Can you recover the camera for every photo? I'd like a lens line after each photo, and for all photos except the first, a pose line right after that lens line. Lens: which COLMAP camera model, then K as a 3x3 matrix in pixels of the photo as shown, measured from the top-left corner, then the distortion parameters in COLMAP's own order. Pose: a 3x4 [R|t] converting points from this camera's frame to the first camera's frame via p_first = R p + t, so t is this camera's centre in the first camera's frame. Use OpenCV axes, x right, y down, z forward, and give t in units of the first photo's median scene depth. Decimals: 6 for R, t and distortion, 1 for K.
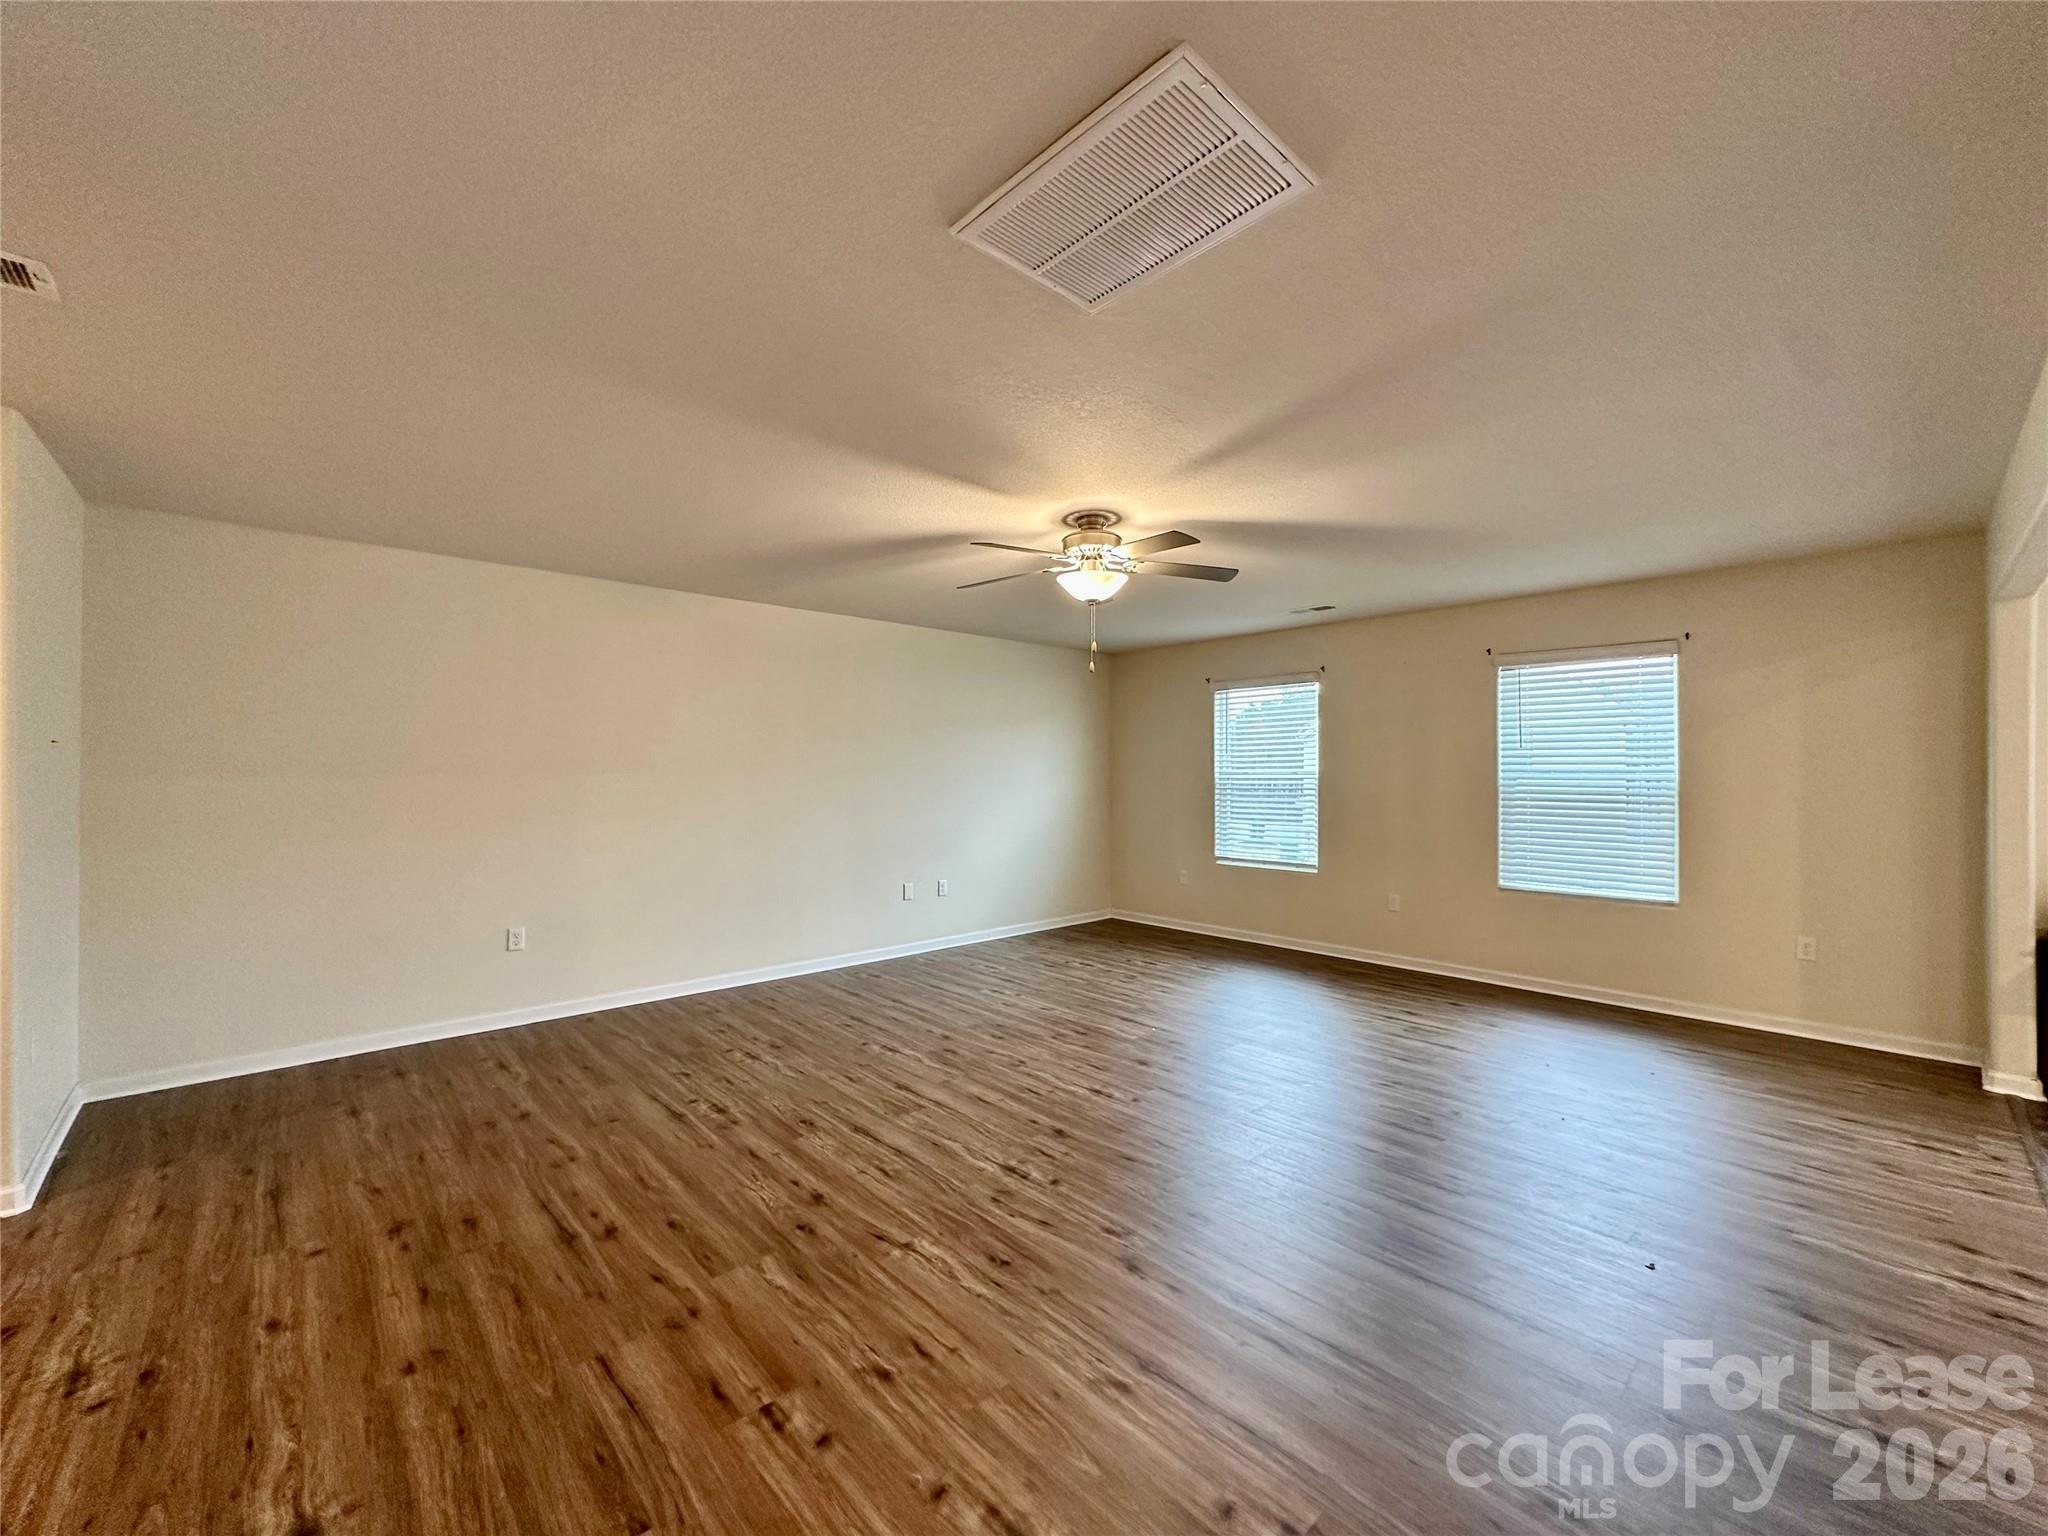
lens RADIAL K [[831.2, 0, 1023.7], [0, 831.2, 757.3], [0, 0, 1]] dist [0.005968, 0.000321]
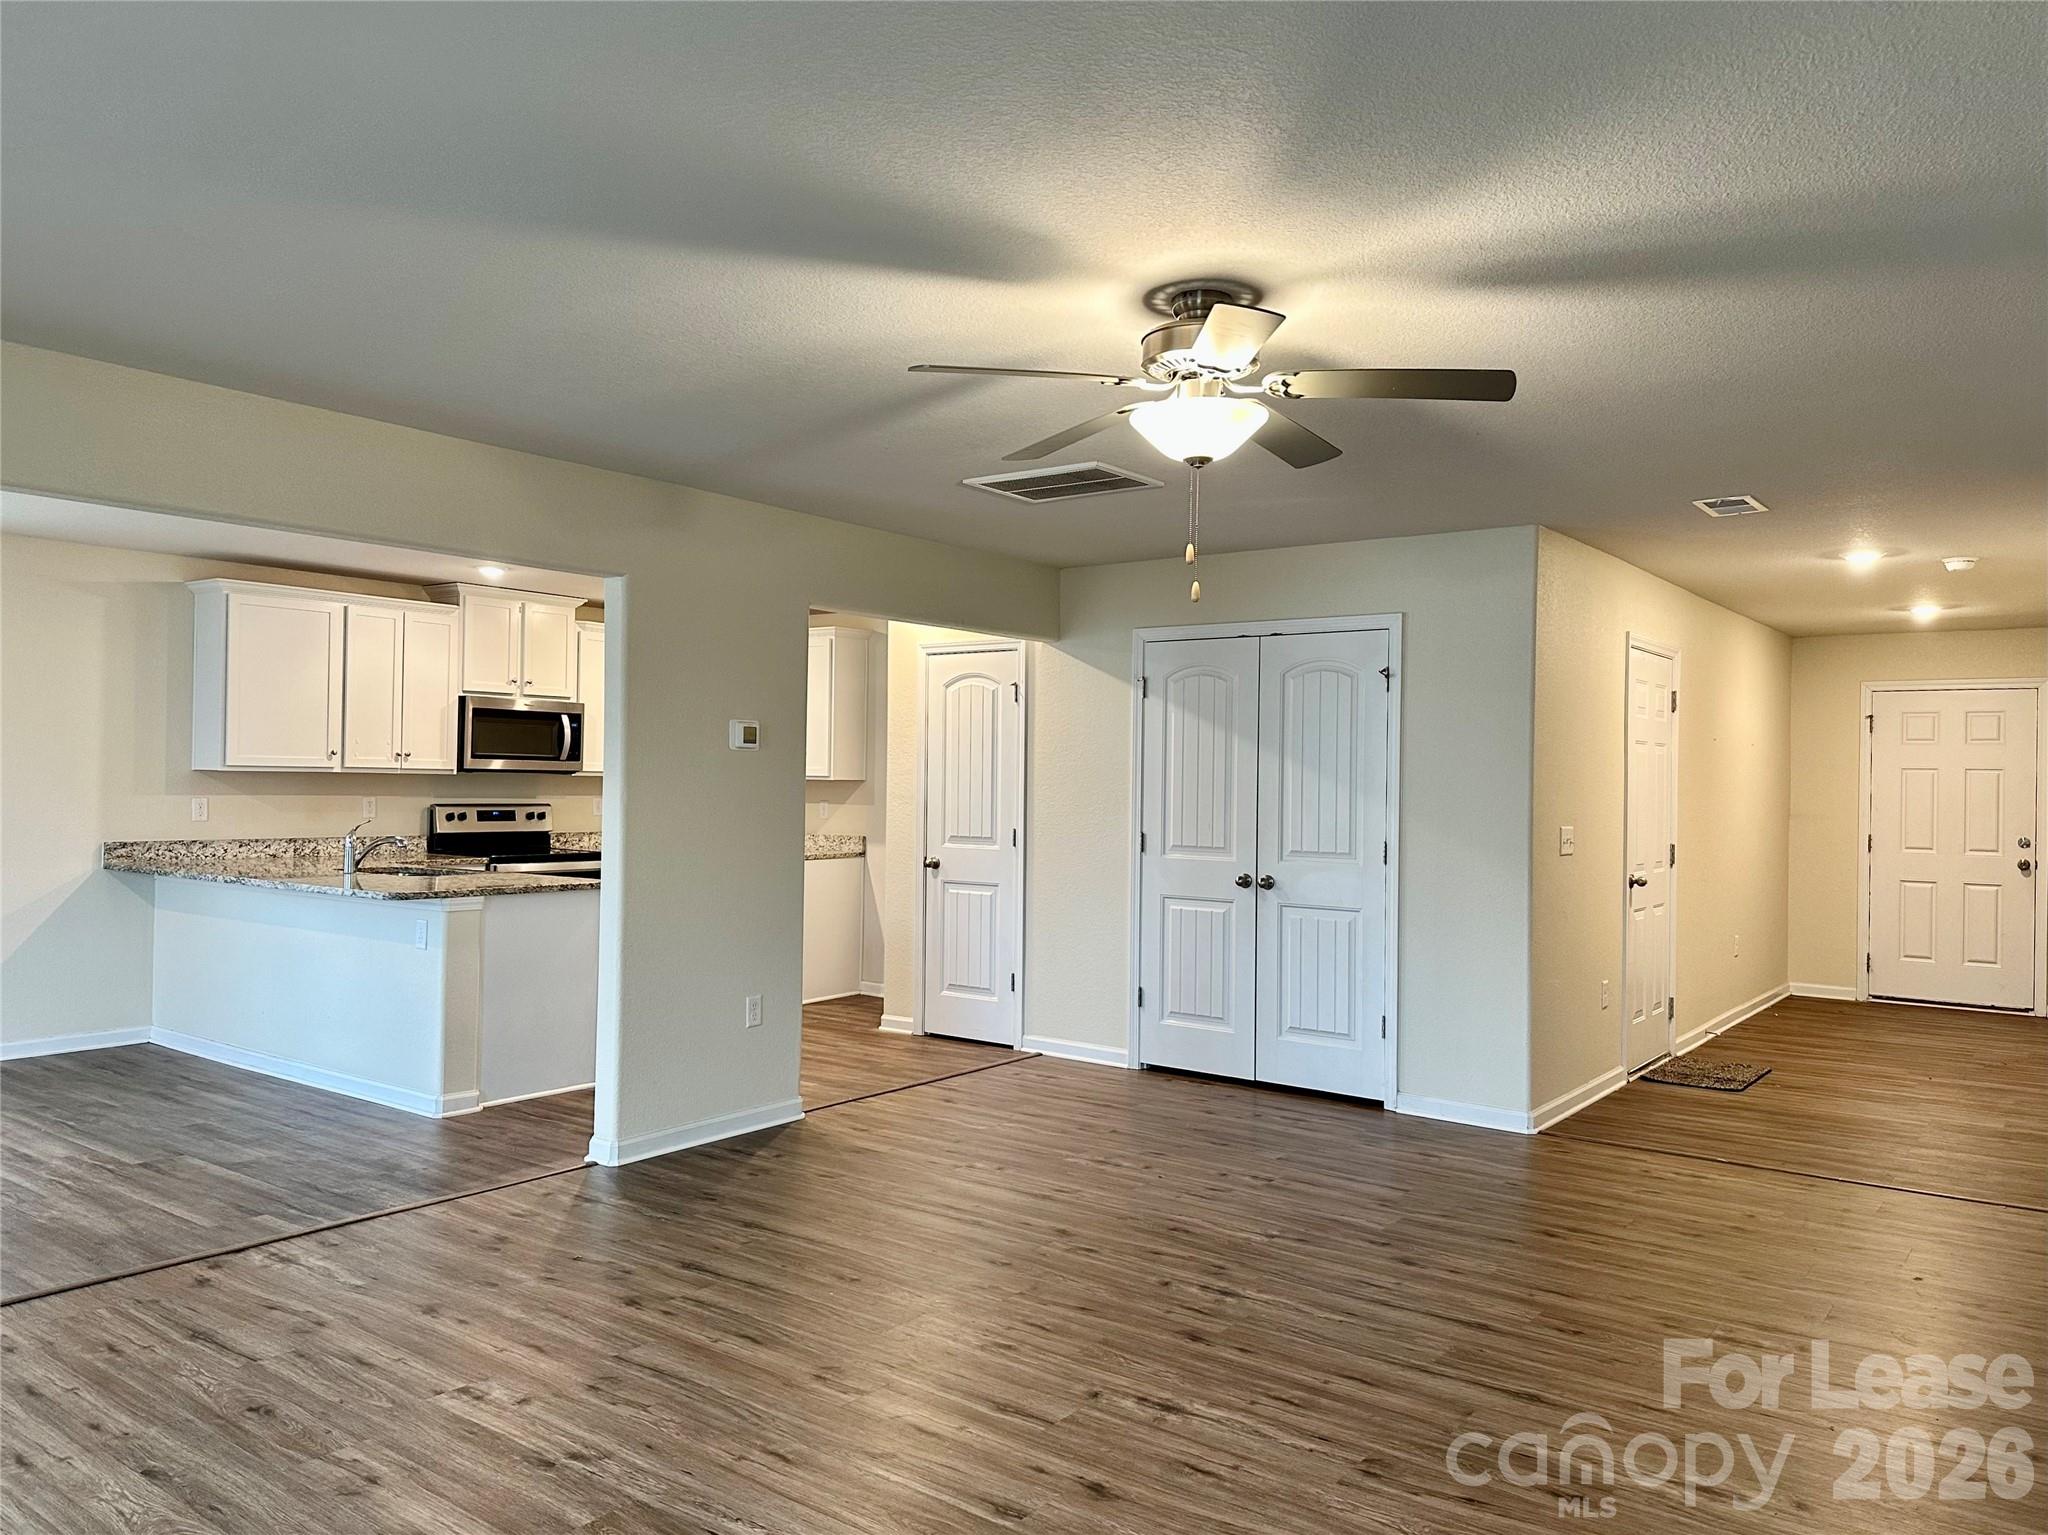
lens RADIAL K [[1444.9, 0, 1067.5], [0, 1444.9, 758.0], [0, 0, 1]] dist [0.002316, -0.014889]
pose [[-0.978953, -0.020732, -0.203032, 0.420394], [-0.014515, 0.999380, -0.032063, 0.027820], [0.203571, -0.028441, -0.978647, 2.310223]]
